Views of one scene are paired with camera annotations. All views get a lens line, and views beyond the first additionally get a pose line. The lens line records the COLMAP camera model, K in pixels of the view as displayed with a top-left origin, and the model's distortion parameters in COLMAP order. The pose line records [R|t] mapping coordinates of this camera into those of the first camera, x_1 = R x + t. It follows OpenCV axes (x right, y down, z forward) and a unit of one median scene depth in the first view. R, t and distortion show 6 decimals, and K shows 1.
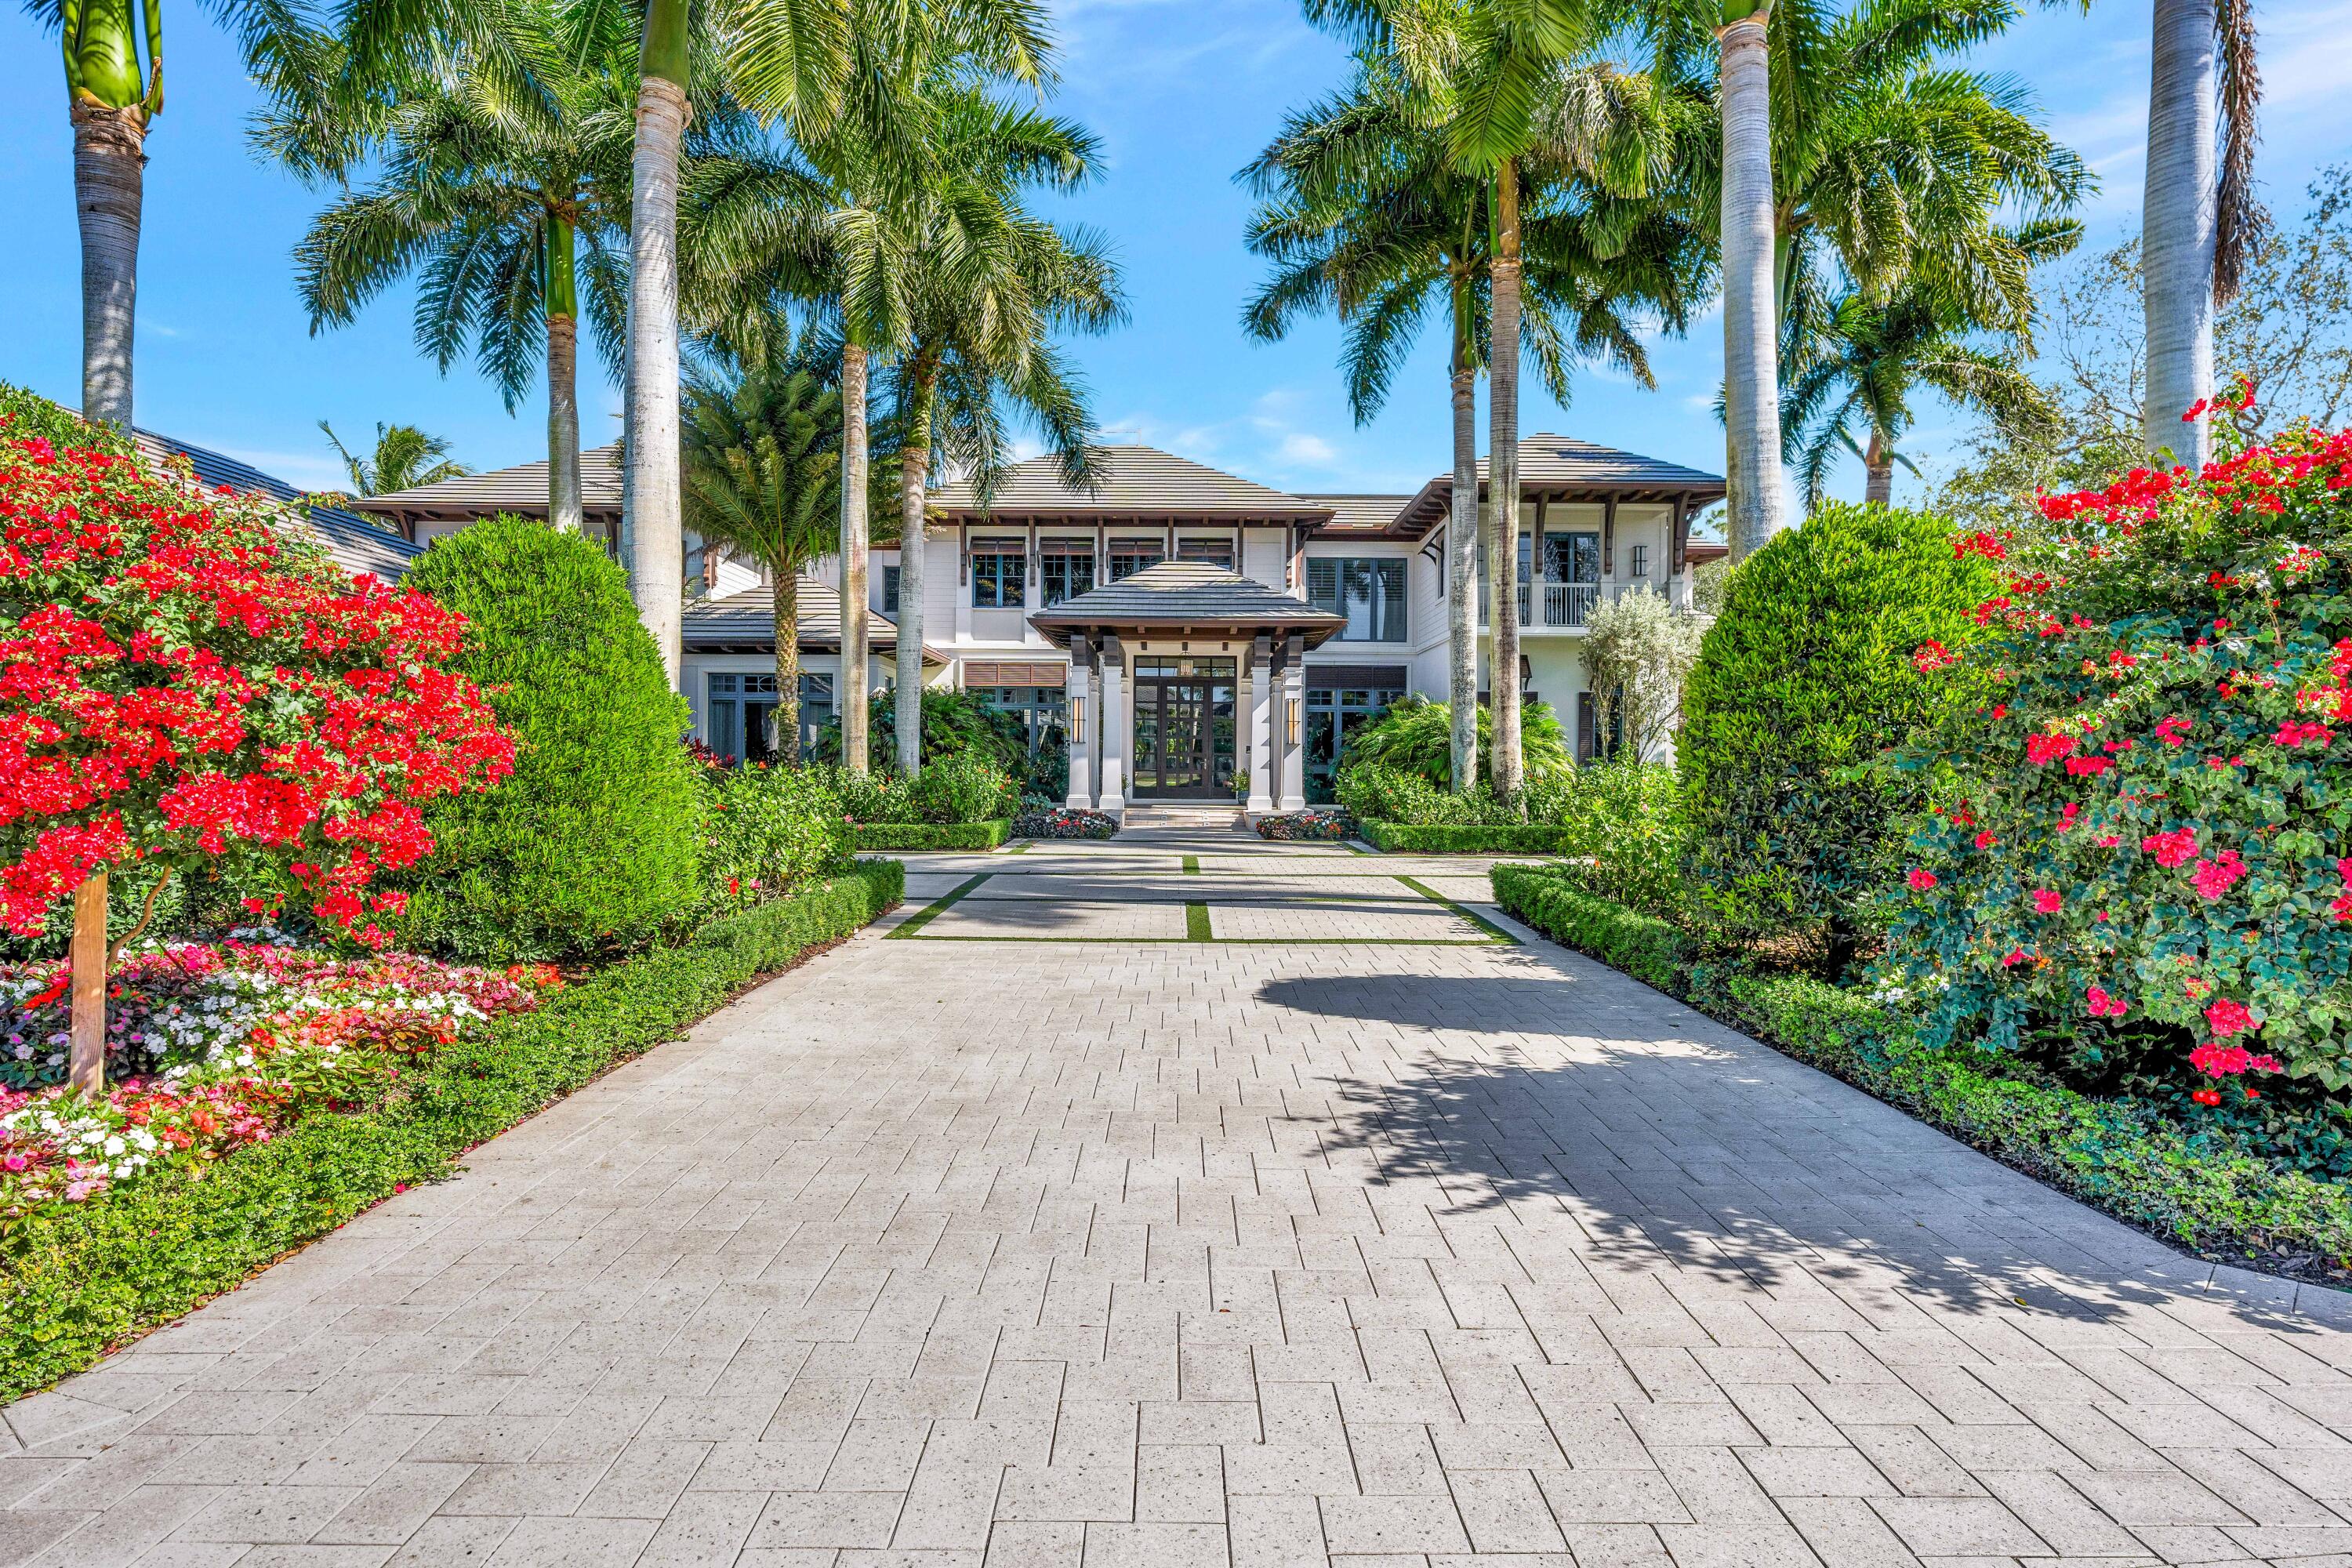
lens RADIAL K [[1334.4, 0, 1176.0], [0, 1334.4, 784.0], [0, 0, 1]] dist [-0.000308, -0.000080]
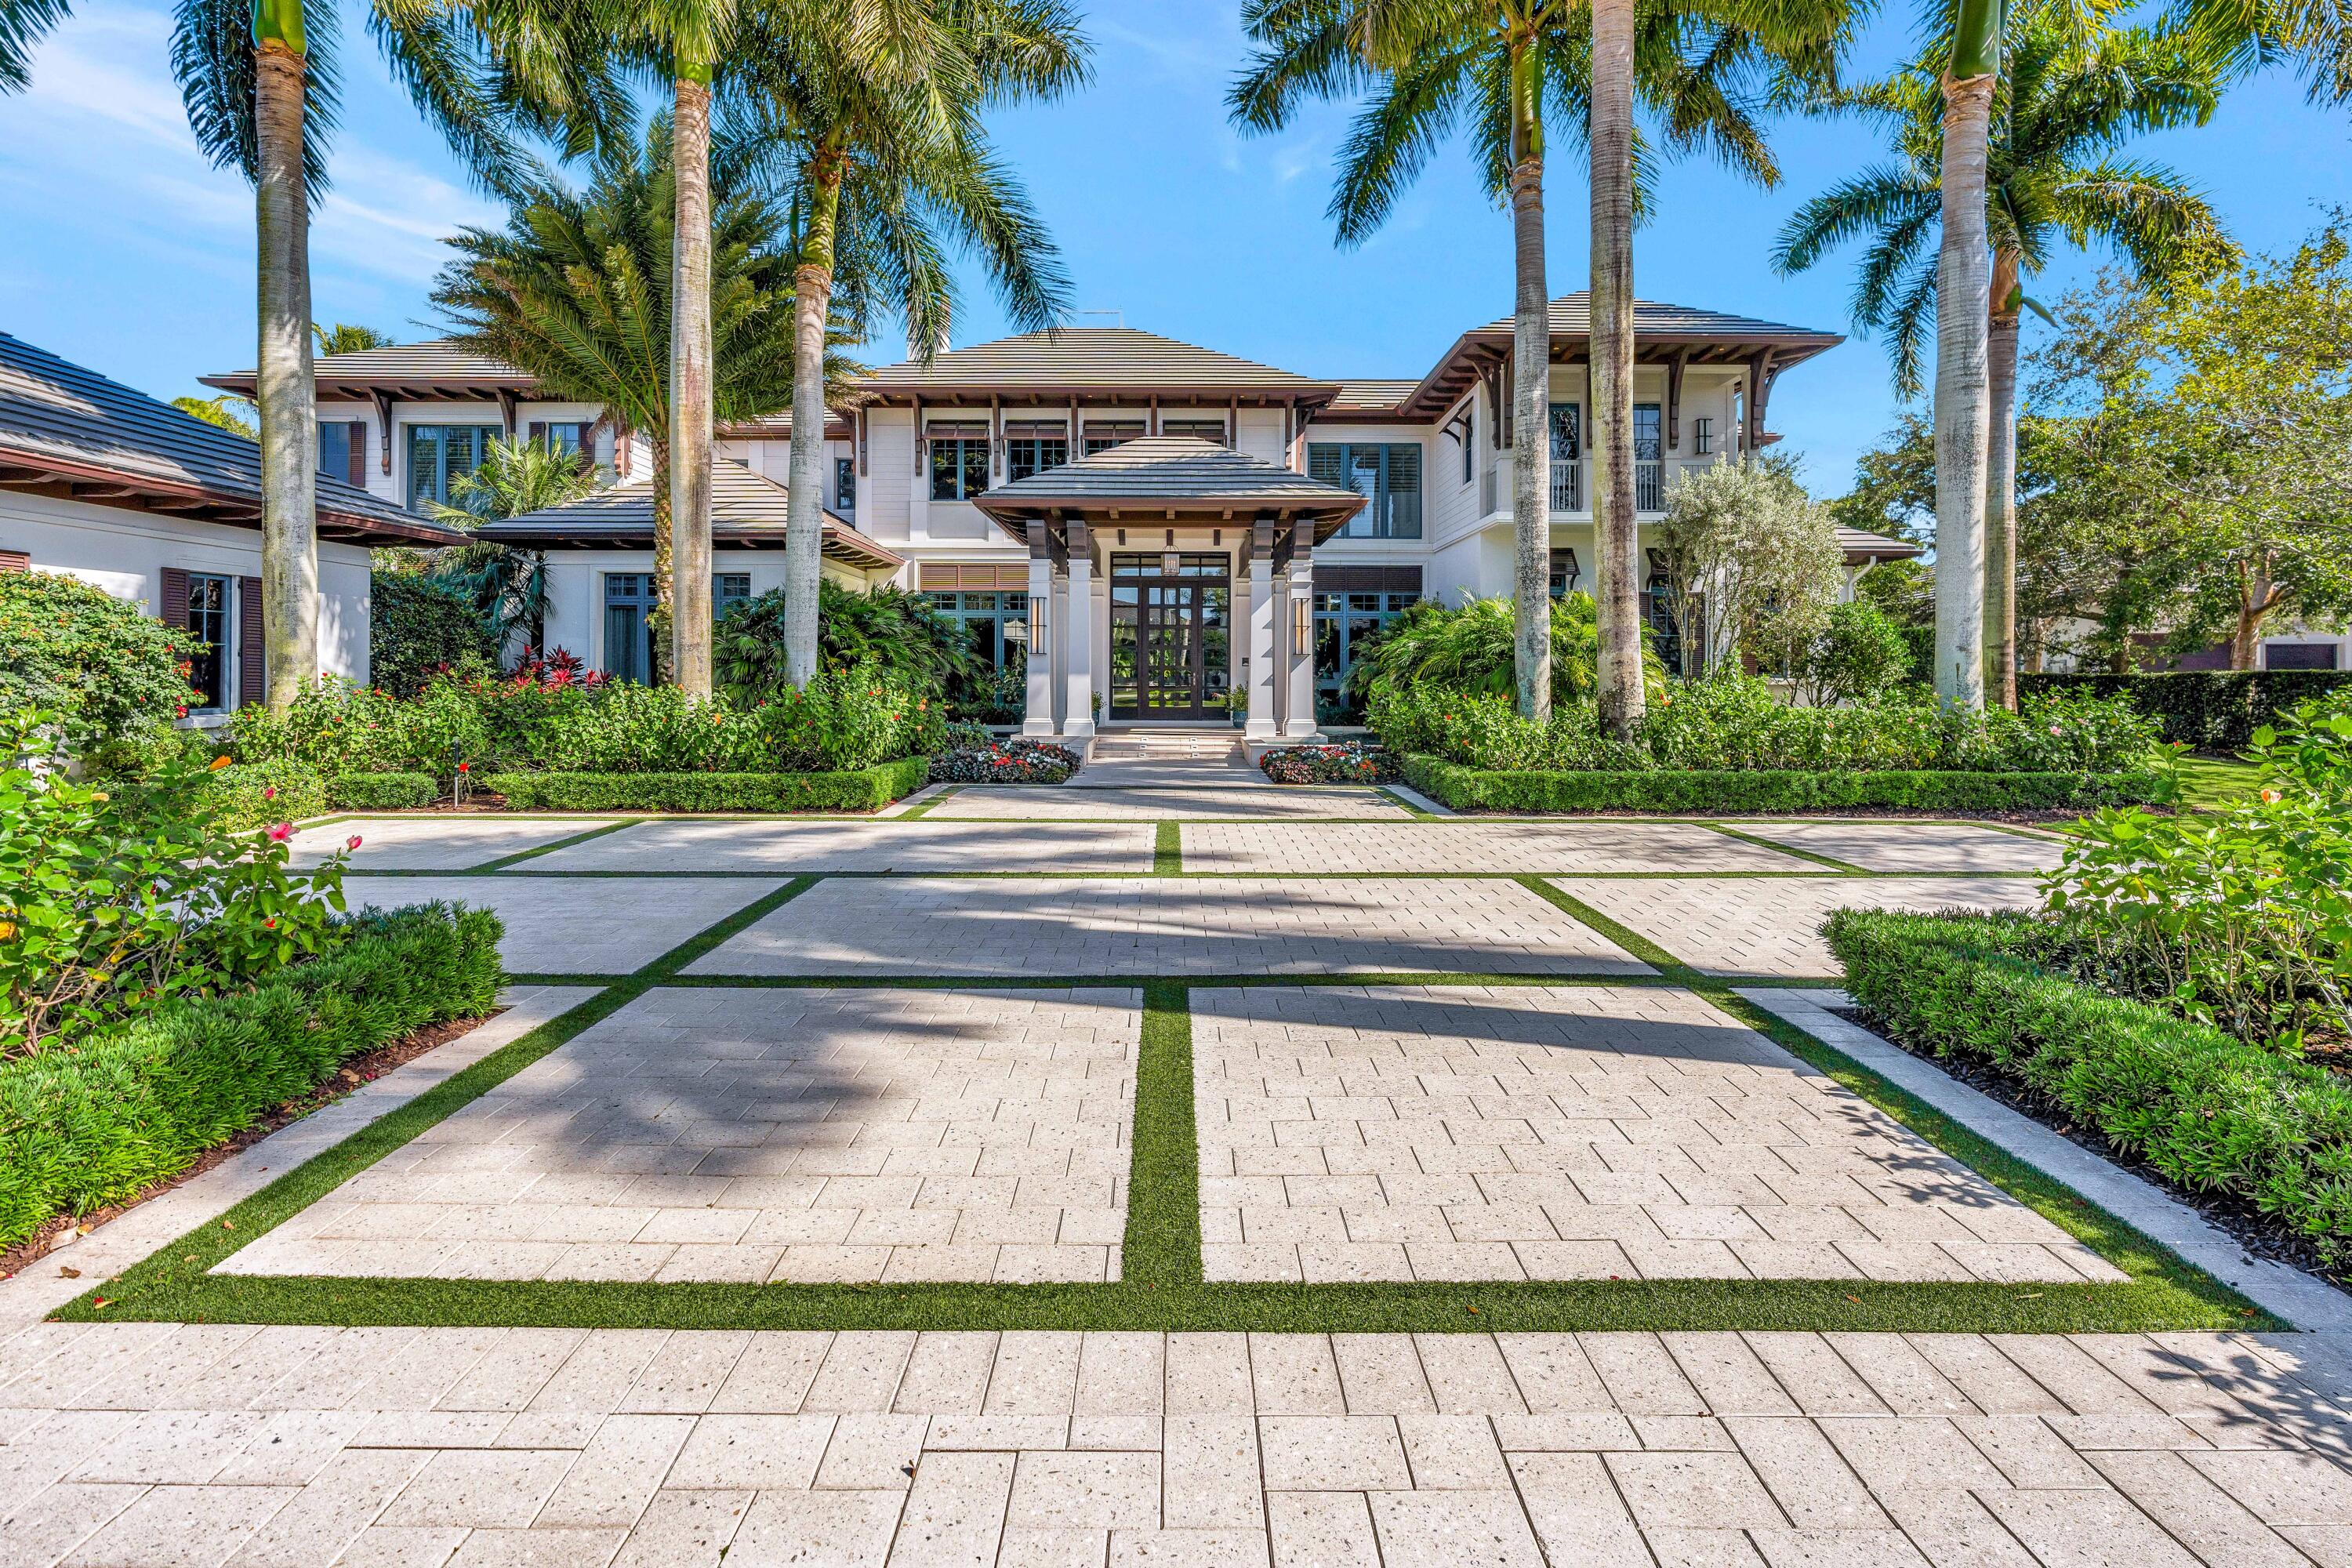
lens RADIAL K [[1047.2, 0, 1202.8], [0, 1047.2, 803.7], [0, 0, 1]] dist [0.002677, 0.000371]
pose [[0.999618, -0.007440, 0.026615, 0.009505], [0.004584, 0.994376, 0.105807, -0.006985], [-0.027252, -0.105644, 0.994030, 0.339736]]
